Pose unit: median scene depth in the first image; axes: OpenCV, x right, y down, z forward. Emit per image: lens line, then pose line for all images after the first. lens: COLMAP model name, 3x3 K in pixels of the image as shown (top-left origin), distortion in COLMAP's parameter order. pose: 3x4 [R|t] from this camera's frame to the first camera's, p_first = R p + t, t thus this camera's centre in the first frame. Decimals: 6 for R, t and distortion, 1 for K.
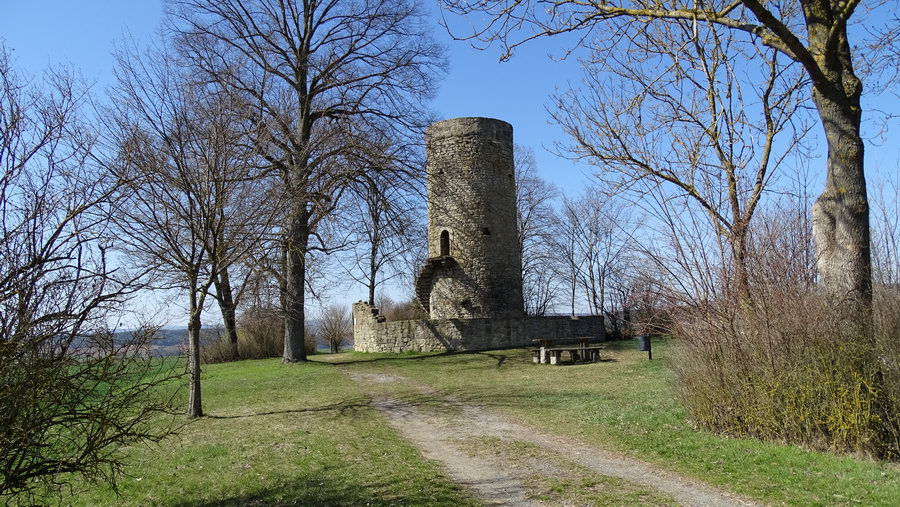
lens RADIAL K [[648.4, 0, 450.0], [0, 648.4, 253.5], [0, 0, 1]] dist [0.004705, 0.000842]
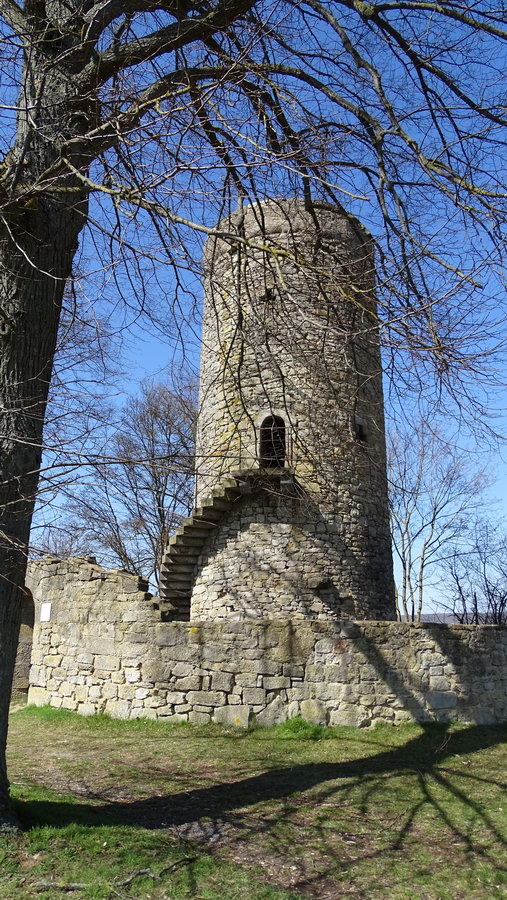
lens RADIAL K [[648.4, 0, 253.5], [0, 648.4, 450.0], [0, 0, 1]] dist [0.004705, 0.000842]
pose [[0.900346, 0.169835, 0.400665, -0.196629], [-0.098992, 0.976493, -0.191472, 0.074092], [-0.423766, 0.132728, 0.895994, 0.623489]]
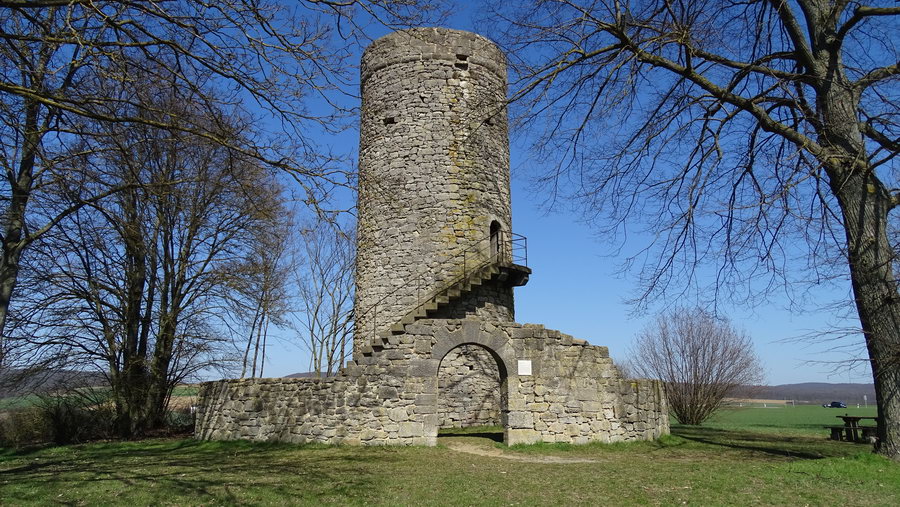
lens RADIAL K [[648.4, 0, 450.0], [0, 648.4, 253.5], [0, 0, 1]] dist [0.004705, 0.000842]
pose [[0.062107, 0.266175, 0.961922, -0.556716], [-0.121226, 0.958659, -0.257445, 0.144464], [-0.990680, -0.100621, 0.091807, 1.001136]]
